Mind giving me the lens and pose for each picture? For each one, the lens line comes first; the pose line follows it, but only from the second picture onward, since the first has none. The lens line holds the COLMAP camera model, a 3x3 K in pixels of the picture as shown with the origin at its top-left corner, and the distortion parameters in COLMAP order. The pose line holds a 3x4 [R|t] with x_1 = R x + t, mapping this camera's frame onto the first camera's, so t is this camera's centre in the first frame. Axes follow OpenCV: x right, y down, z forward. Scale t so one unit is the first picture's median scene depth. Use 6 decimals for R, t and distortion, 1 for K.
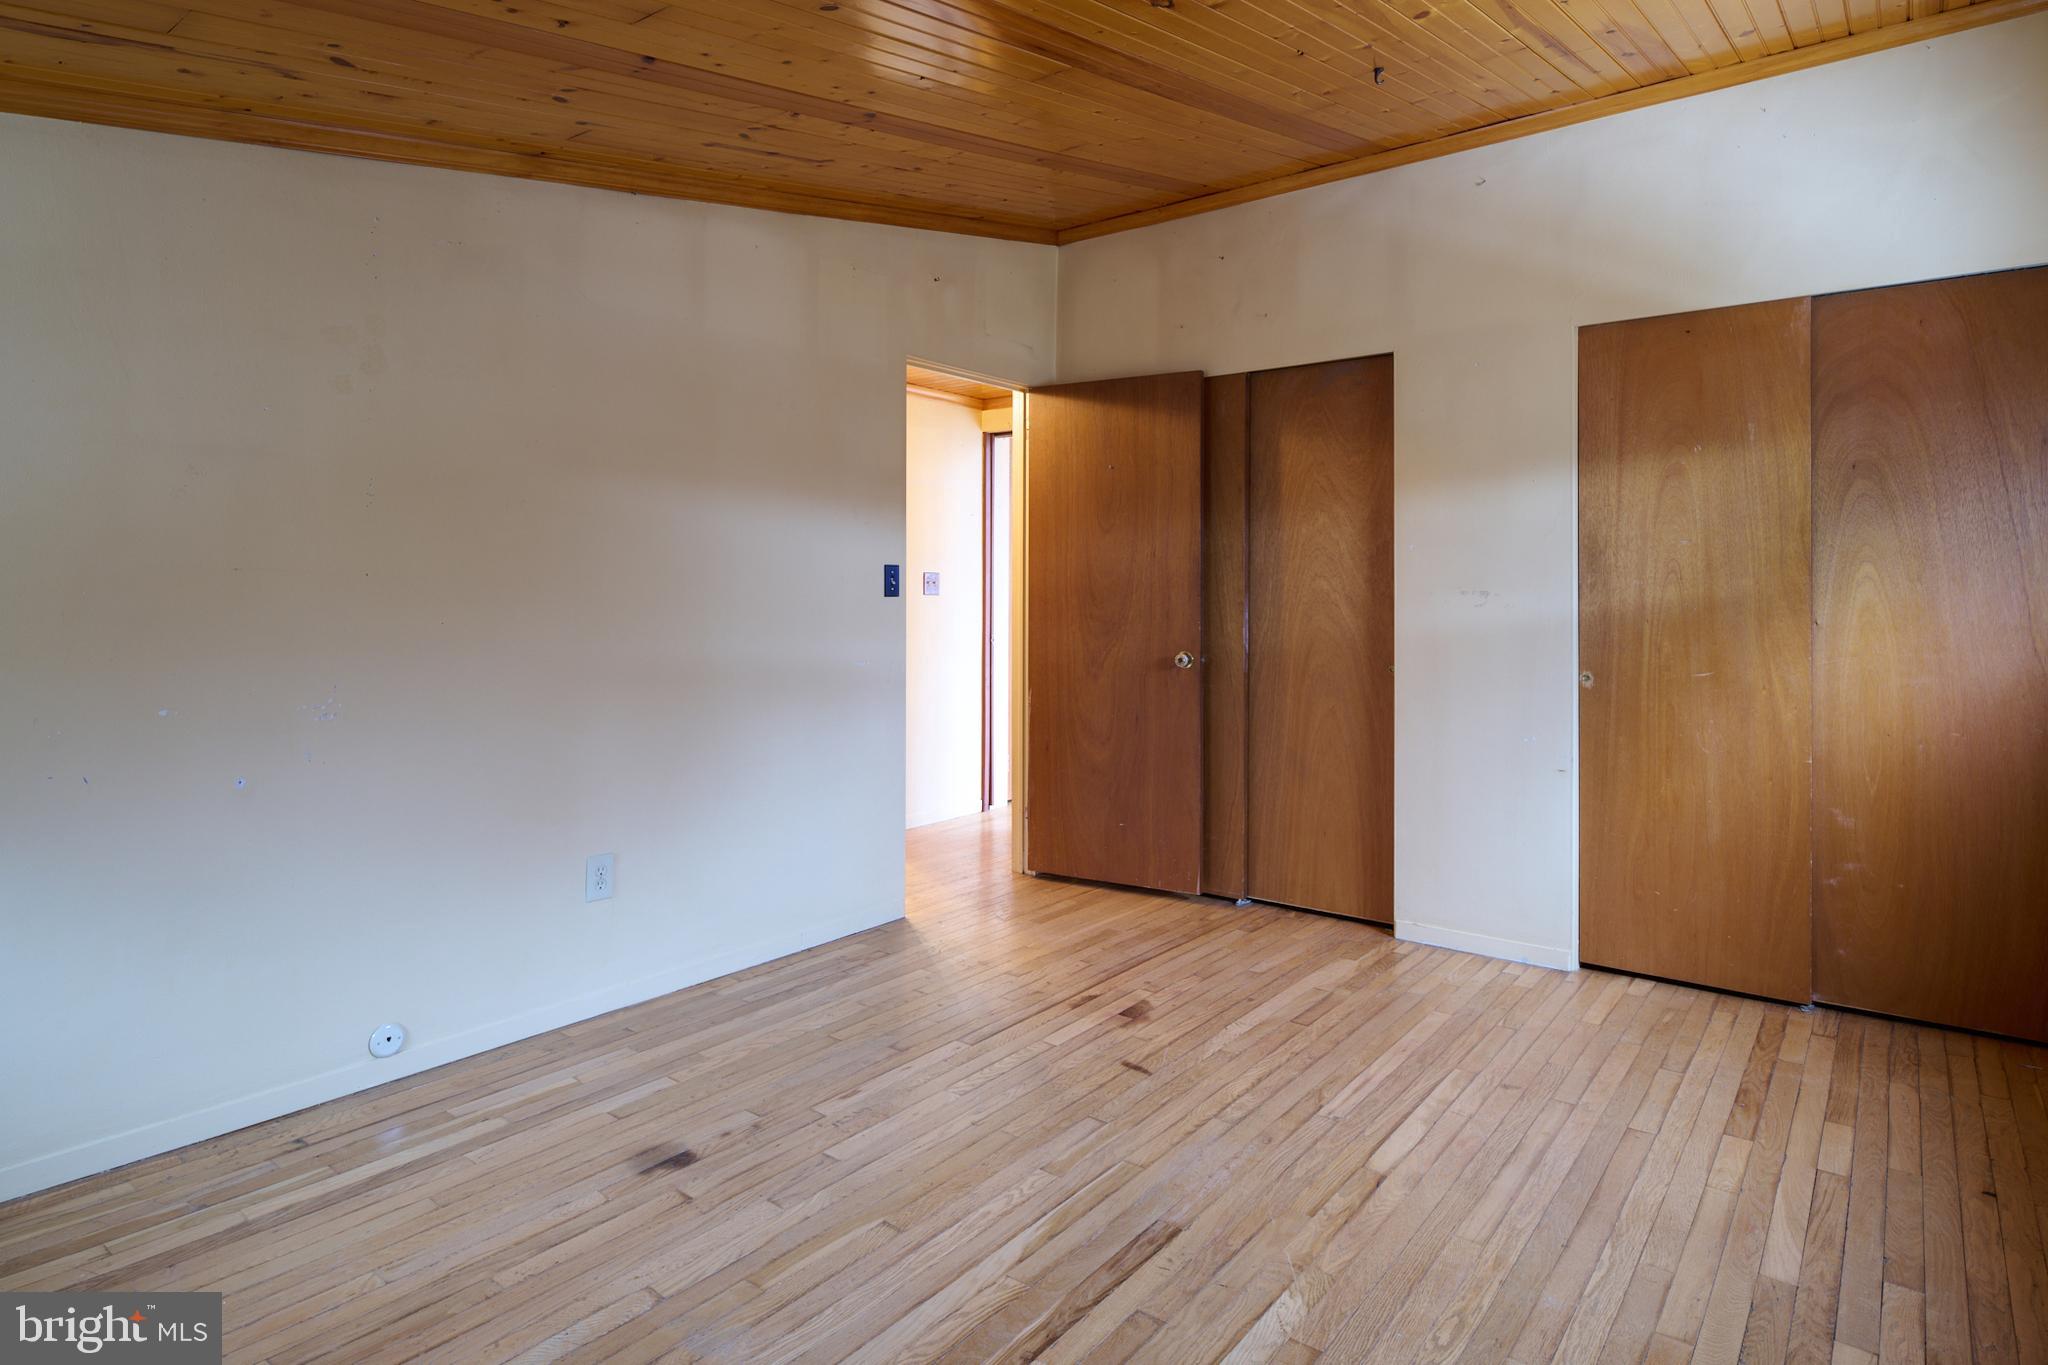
lens RADIAL K [[1108.1, 0, 1025.1], [0, 1108.1, 592.8], [0, 0, 1]] dist [-0.003845, -0.002667]
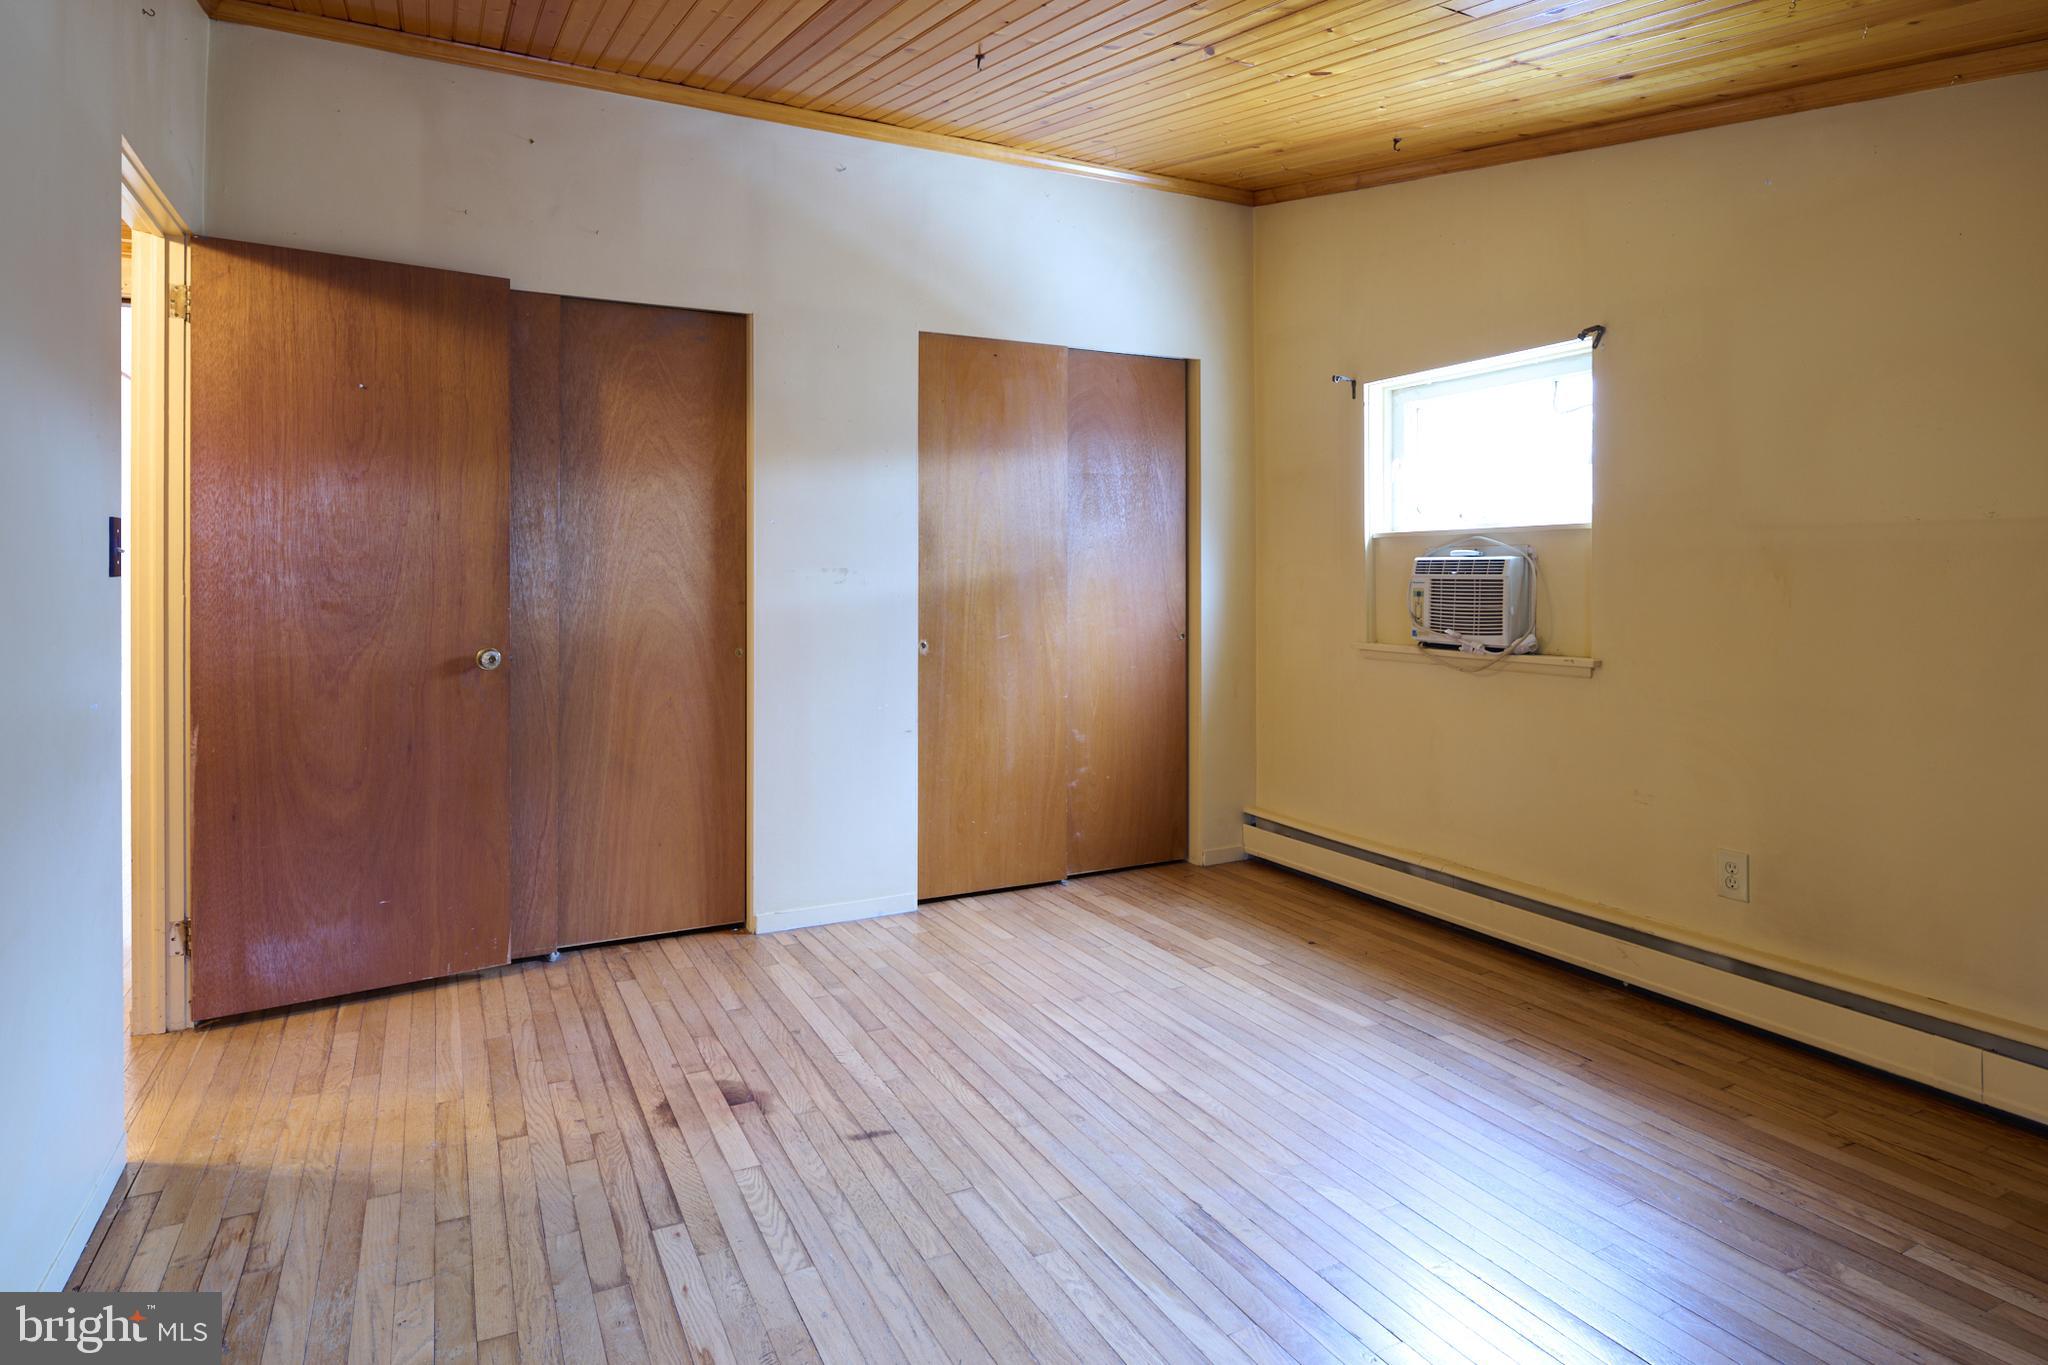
lens RADIAL K [[1148.7, 0, 1026.0], [0, 1148.7, 575.4], [0, 0, 1]] dist [0.001944, -0.001077]
pose [[0.414100, -0.004345, 0.910221, -0.563479], [-0.000809, 0.999986, 0.005141, -0.000738], [-0.910231, -0.002865, 0.414091, 0.465768]]
